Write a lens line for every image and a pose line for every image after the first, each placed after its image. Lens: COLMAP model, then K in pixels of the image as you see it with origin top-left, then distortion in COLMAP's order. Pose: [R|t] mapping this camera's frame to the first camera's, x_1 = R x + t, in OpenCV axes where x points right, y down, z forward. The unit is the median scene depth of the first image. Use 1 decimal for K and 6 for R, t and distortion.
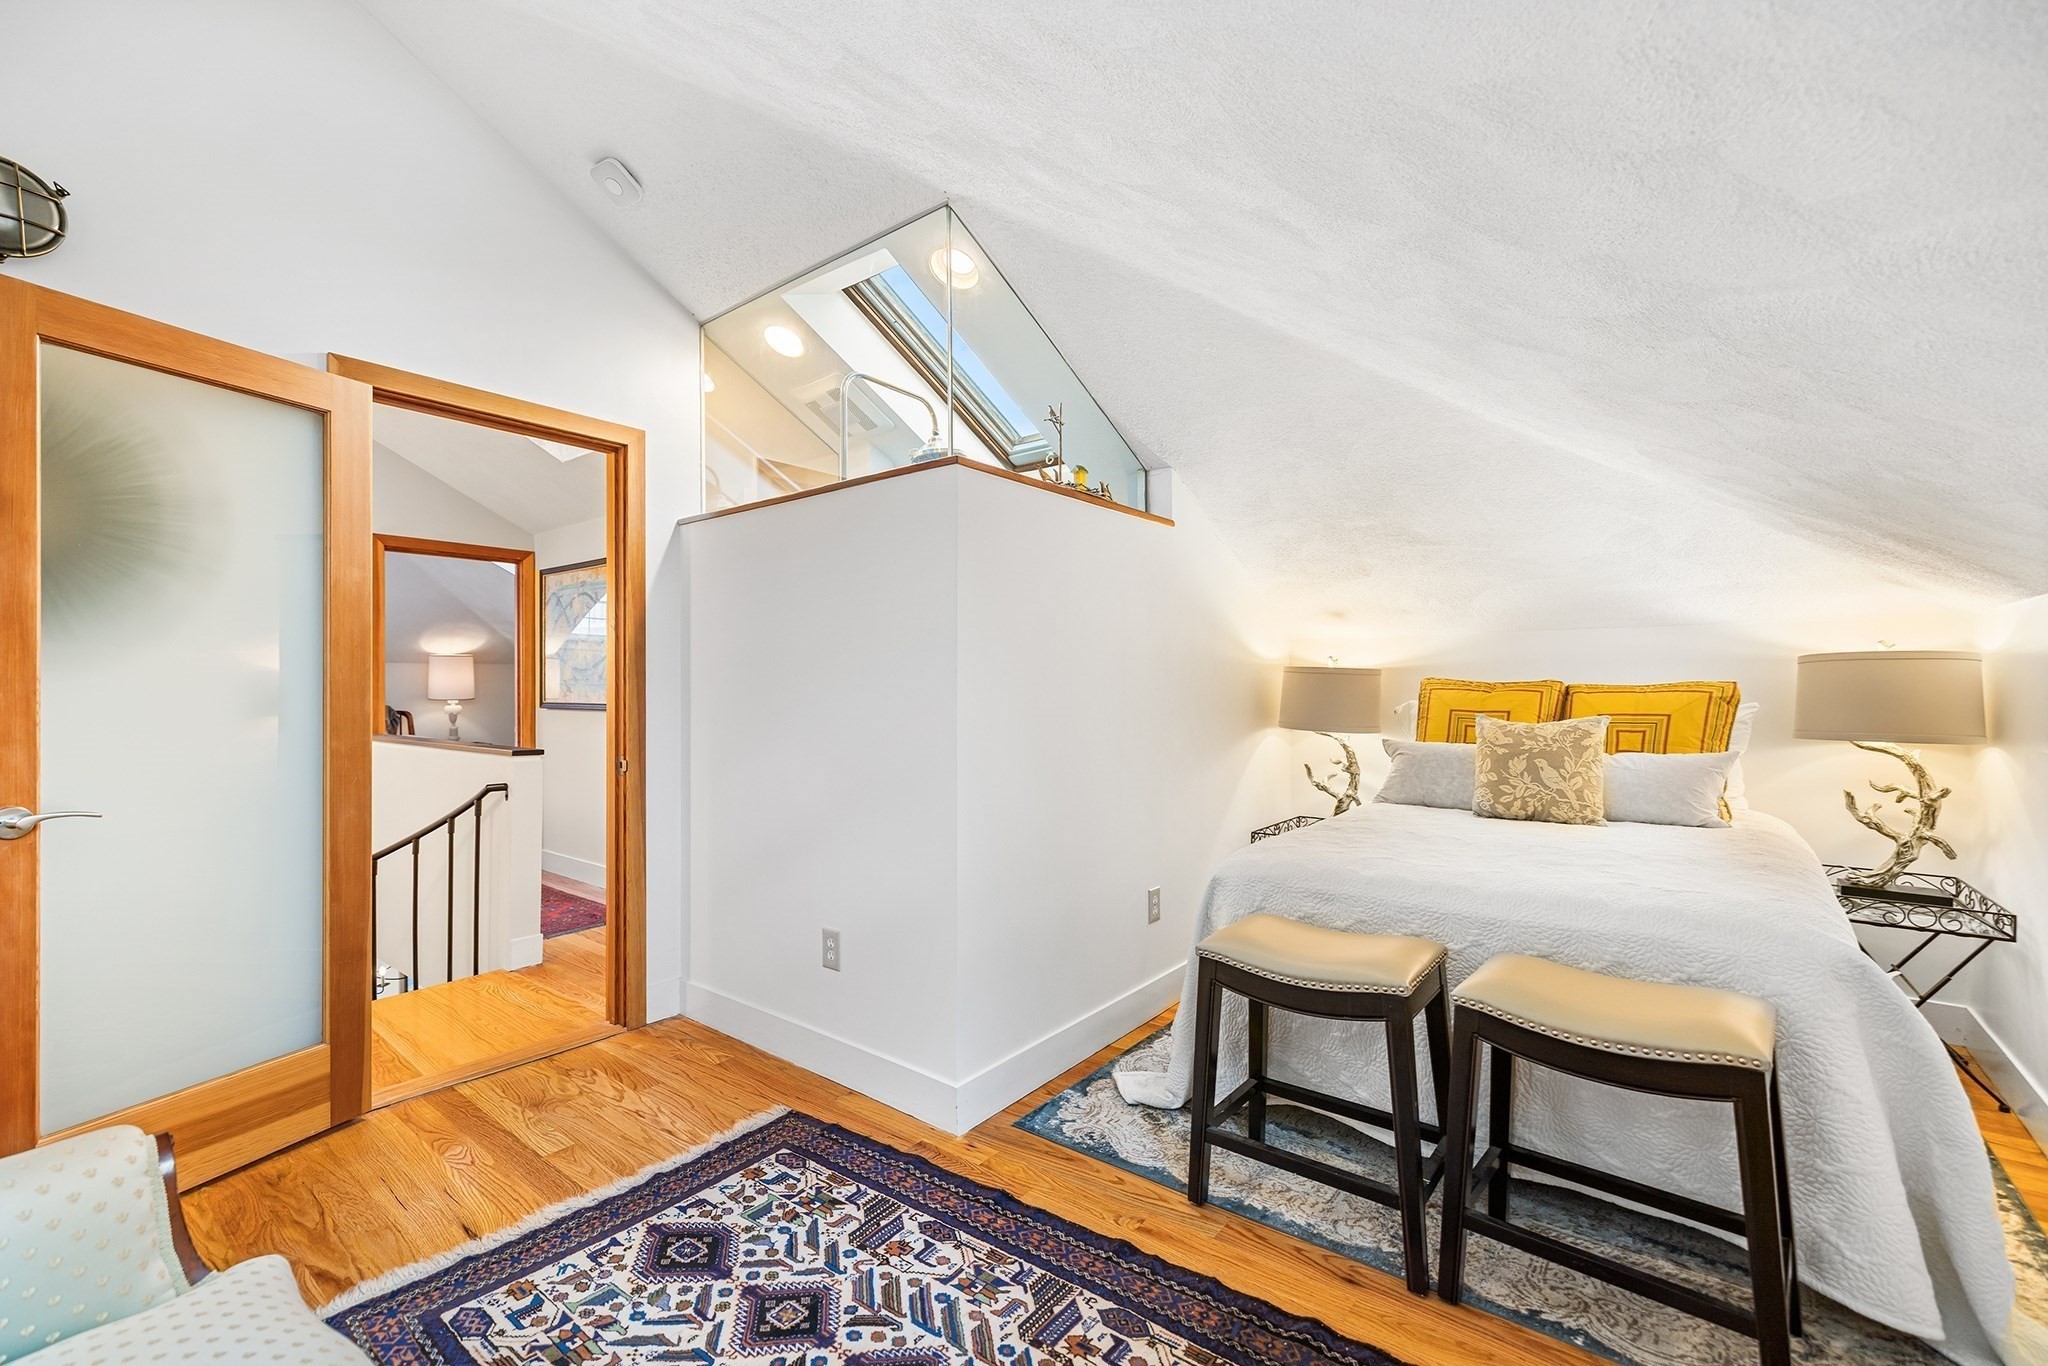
lens RADIAL K [[857.2, 0, 1022.5], [0, 857.2, 687.2], [0, 0, 1]] dist [0.000223, -0.000550]
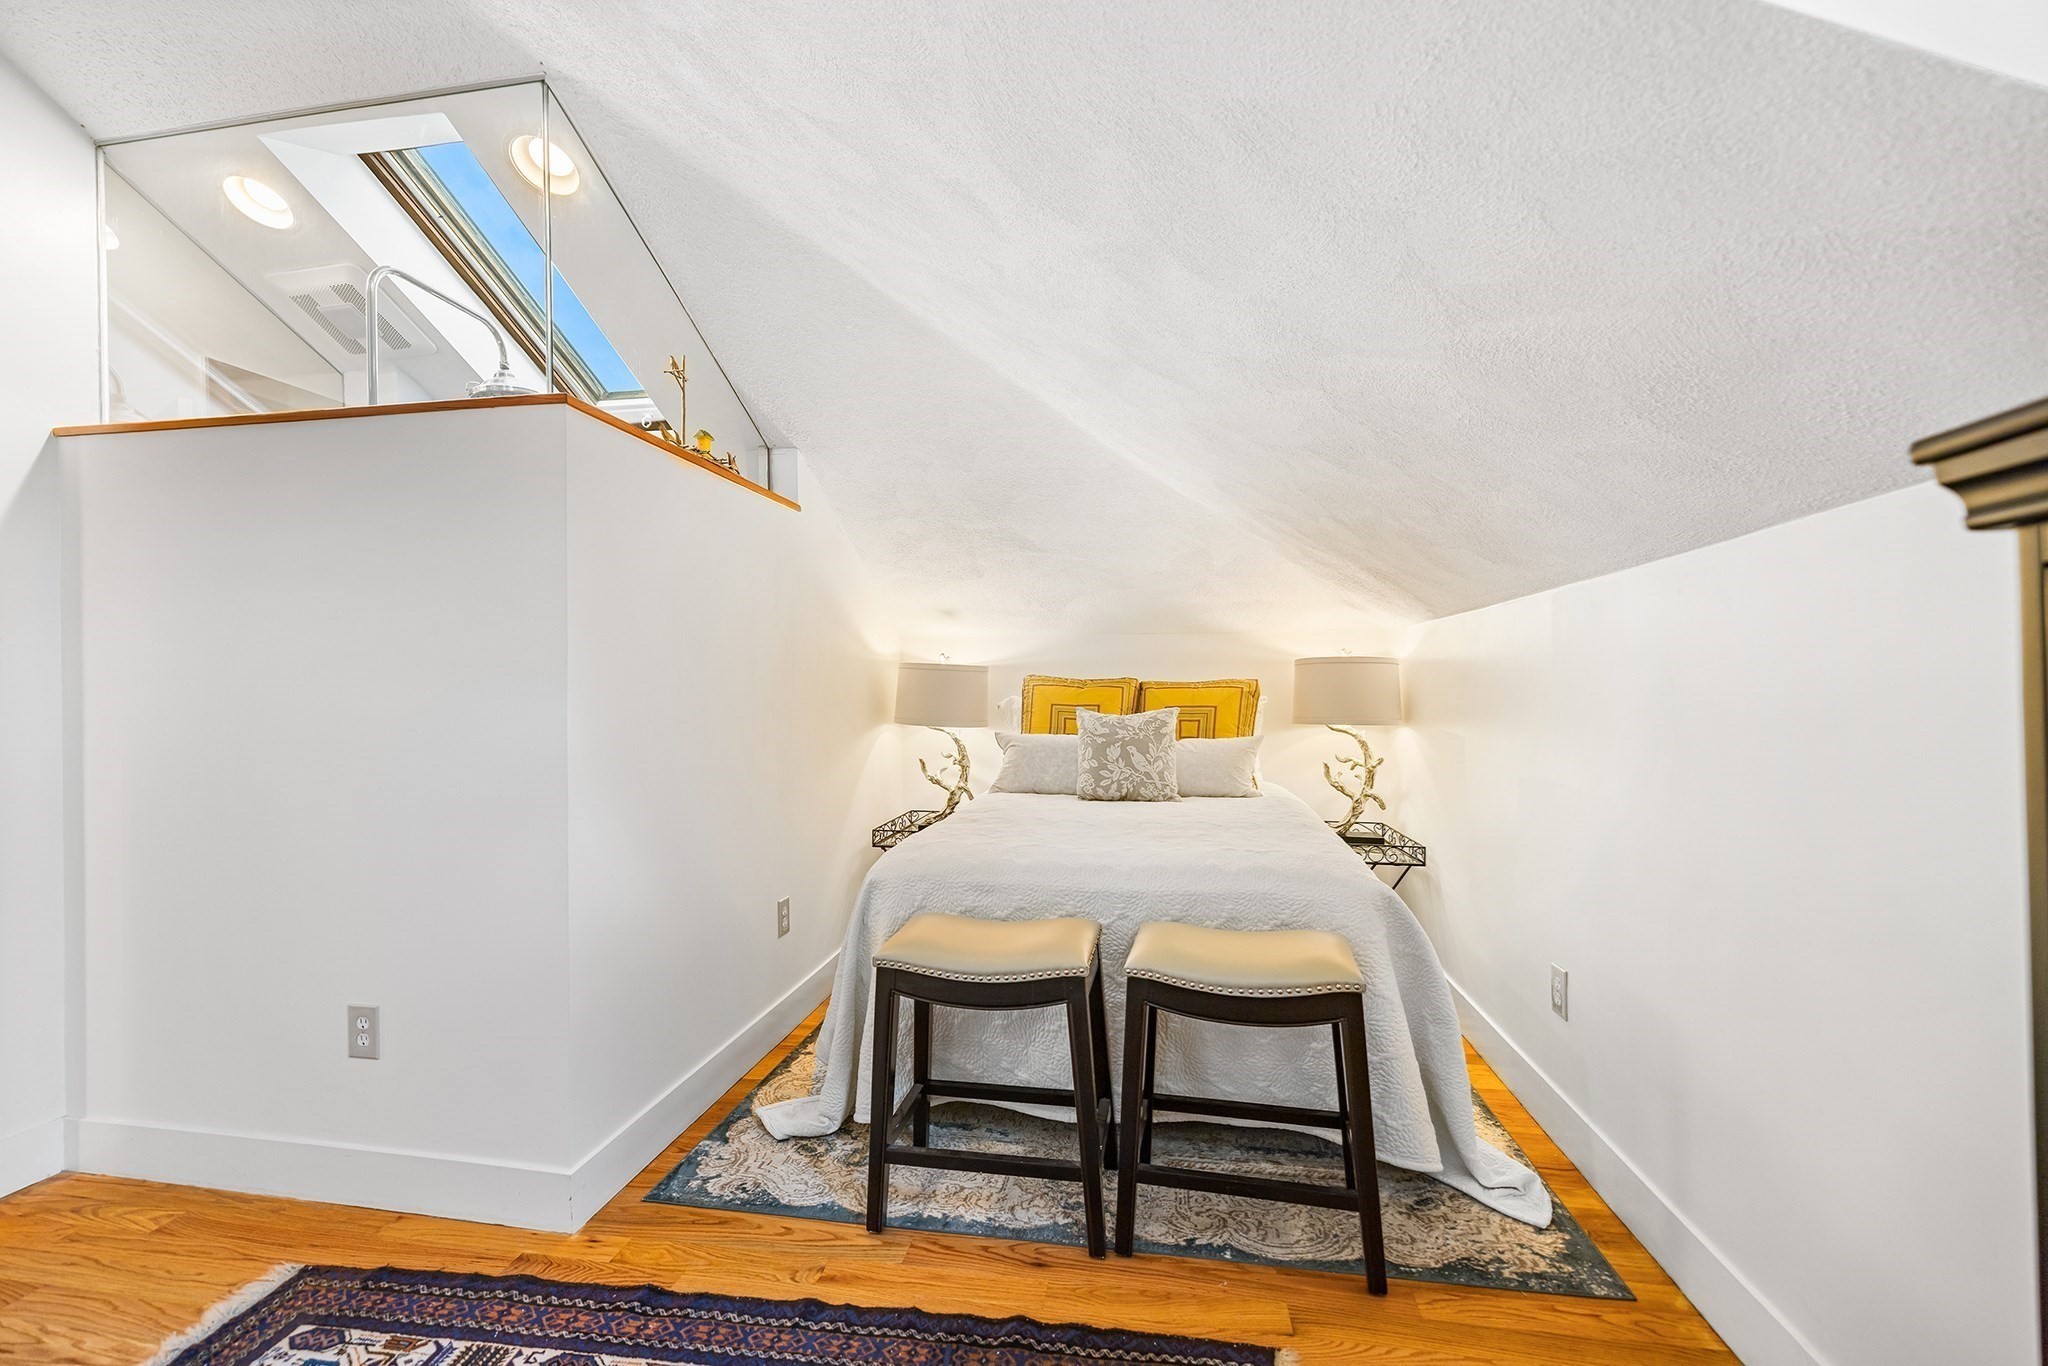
lens RADIAL K [[857.2, 0, 1020.4], [0, 857.2, 689.8], [0, 0, 1]] dist [0.000223, -0.000550]
pose [[0.879571, -0.000789, 0.475768, -0.075773], [-0.001649, 0.999988, 0.004705, 0.004089], [-0.475766, -0.004923, 0.879558, 0.075833]]
